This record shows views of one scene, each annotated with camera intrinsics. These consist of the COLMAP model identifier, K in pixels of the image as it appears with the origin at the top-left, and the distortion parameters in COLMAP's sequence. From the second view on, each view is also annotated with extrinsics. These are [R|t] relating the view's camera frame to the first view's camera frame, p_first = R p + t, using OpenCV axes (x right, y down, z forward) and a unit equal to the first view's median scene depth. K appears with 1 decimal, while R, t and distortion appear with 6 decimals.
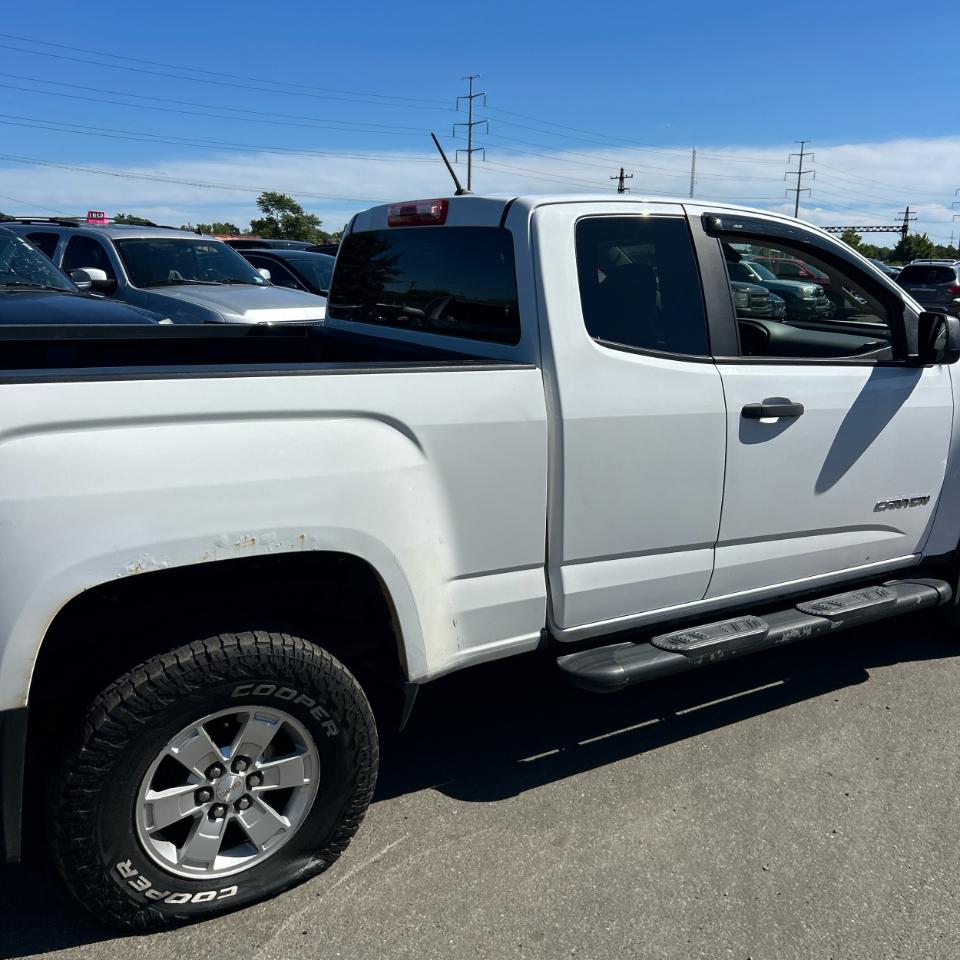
lens RADIAL K [[961.3, 0, 500.0], [0, 961.3, 482.2], [0, 0, 1]] dist [0.087482, -0.171971]
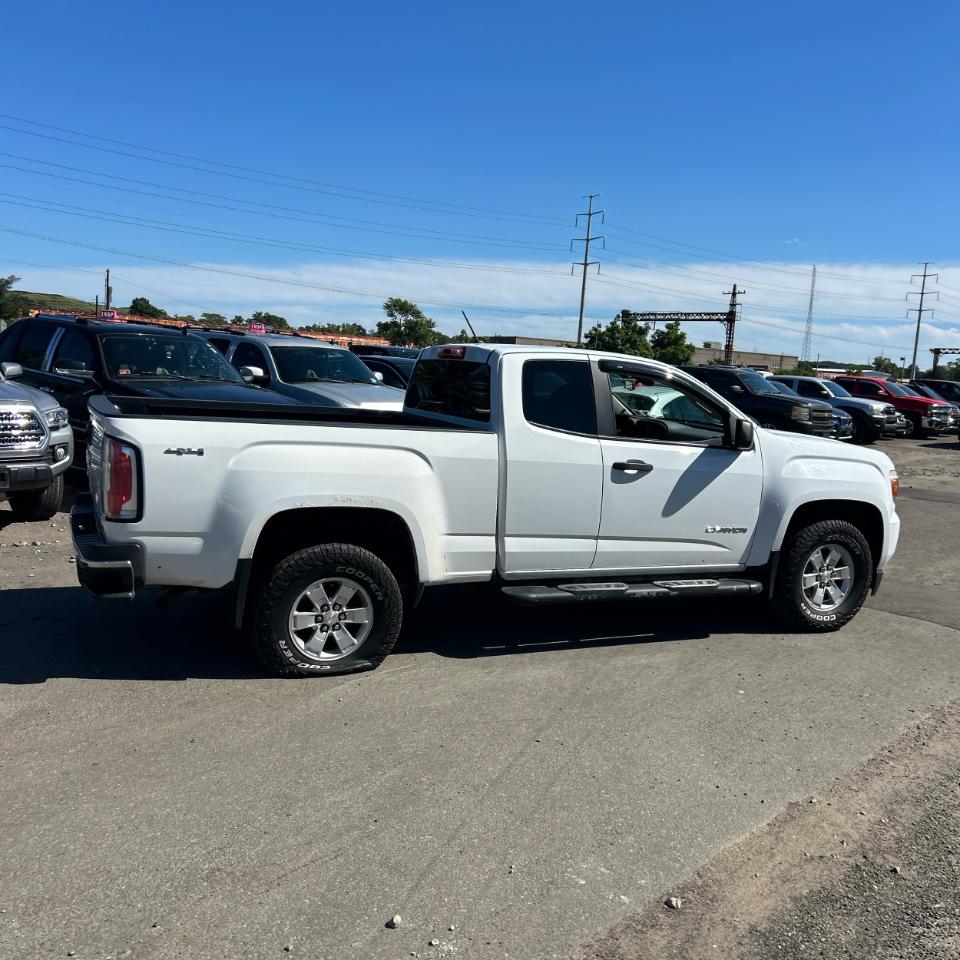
lens RADIAL K [[970.4, 0, 480.5], [0, 970.4, 498.5], [0, 0, 1]] dist [0.165235, -0.448786]
pose [[0.989627, 0.058787, -0.131080, 0.258985], [-0.070228, 0.993951, -0.084437, 0.173448], [0.125323, 0.092767, 0.987769, -0.912127]]
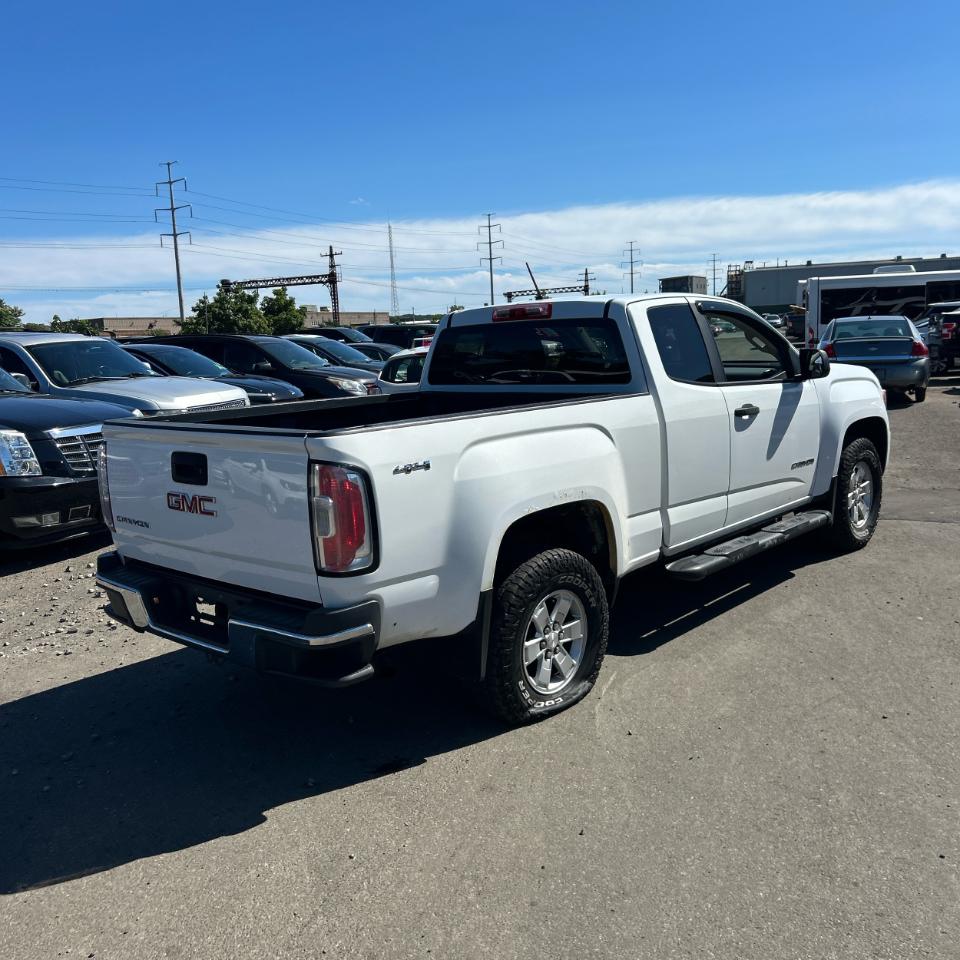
lens RADIAL K [[969.6, 0, 480.0], [0, 969.6, 480.0], [0, 0, 1]] dist [0.078328, -0.125728]
pose [[0.957703, -0.109816, 0.265979, -0.690796], [0.129224, 0.990002, -0.056546, 0.089142], [-0.257110, 0.088525, 0.962319, -0.570298]]
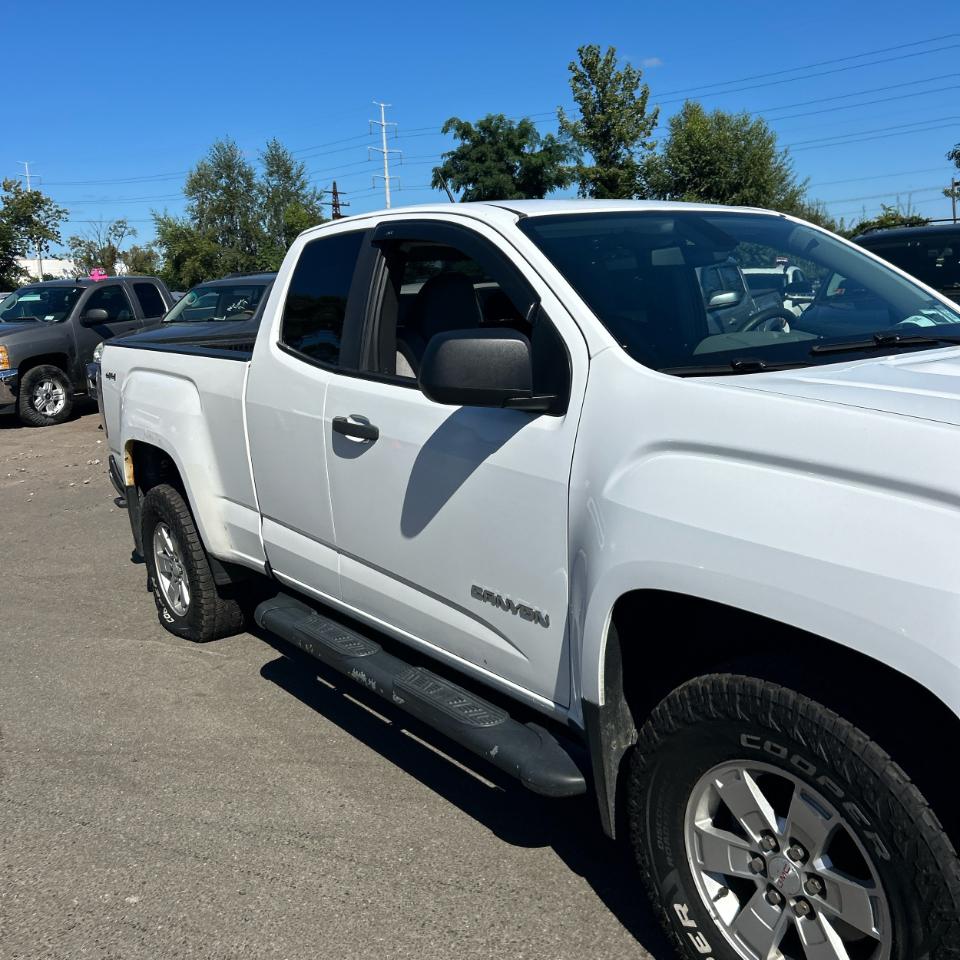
lens RADIAL K [[964.4, 0, 441.0], [0, 964.4, 482.6], [0, 0, 1]] dist [0.098500, -0.151674]
pose [[0.064265, 0.175134, -0.982445, 1.315040], [-0.176230, 0.970999, 0.161565, -0.203637], [0.982249, 0.162753, 0.093265, 1.073725]]
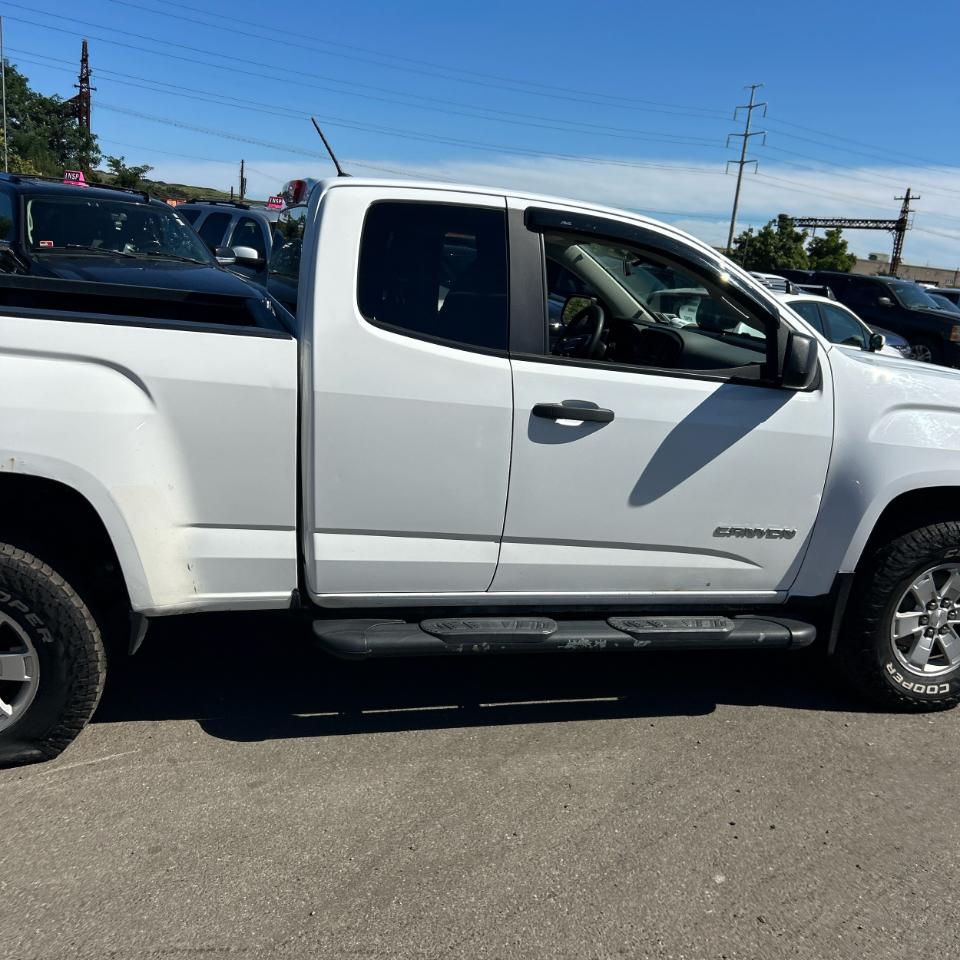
lens RADIAL K [[963.4, 0, 483.5], [0, 963.4, 503.5], [0, 0, 1]] dist [0.073731, -0.140501]
pose [[0.956490, 0.134939, -0.258686, 0.493525], [-0.131907, 0.990834, 0.029128, 0.000864], [0.260245, 0.006262, 0.965522, 0.030726]]
